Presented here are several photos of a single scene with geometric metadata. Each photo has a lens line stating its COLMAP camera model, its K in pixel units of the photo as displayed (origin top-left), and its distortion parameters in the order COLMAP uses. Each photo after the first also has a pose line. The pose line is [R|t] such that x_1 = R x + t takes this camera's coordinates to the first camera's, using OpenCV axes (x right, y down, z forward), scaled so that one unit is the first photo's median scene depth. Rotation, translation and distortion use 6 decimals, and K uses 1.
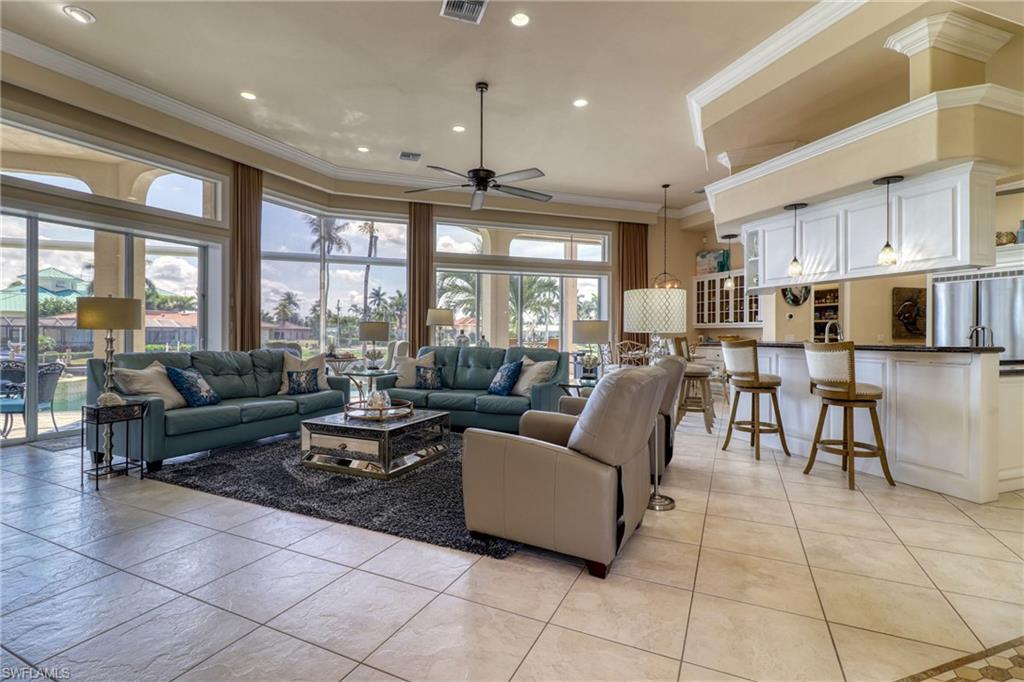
lens RADIAL K [[486.5, 0, 502.0], [0, 486.5, 336.0], [0, 0, 1]] dist [0.000467, -0.000154]
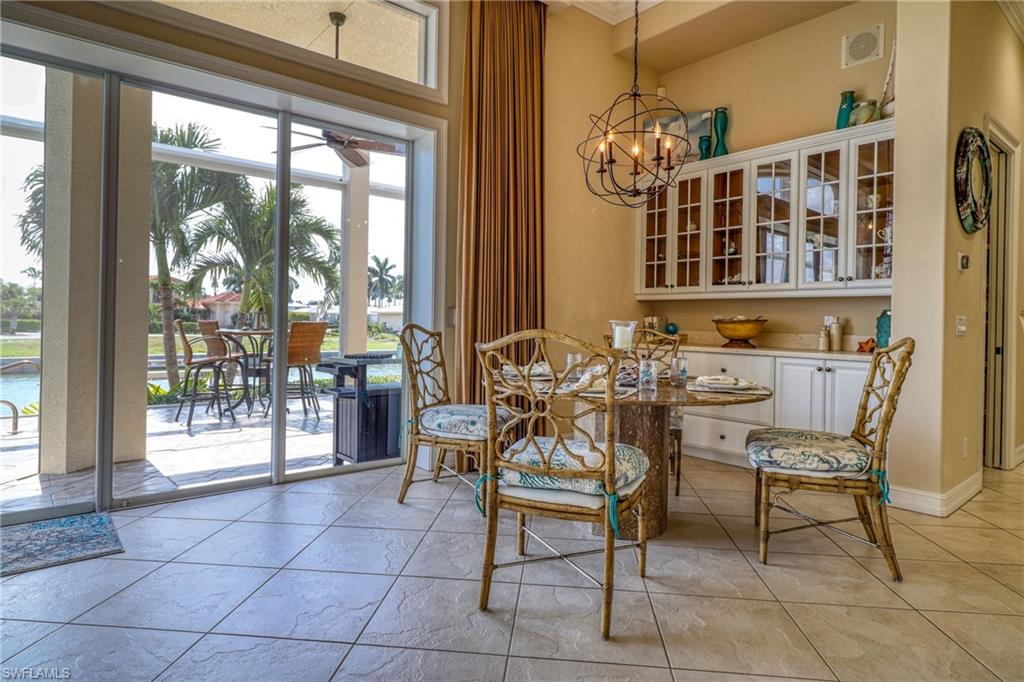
lens RADIAL K [[569.1, 0, 513.6], [0, 569.1, 320.7], [0, 0, 1]] dist [-0.006924, -0.002608]
pose [[0.933902, 0.015747, 0.357182, 0.148677], [-0.014691, 0.999876, -0.005669, 0.007491], [-0.357227, 0.000047, 0.934018, 0.705825]]
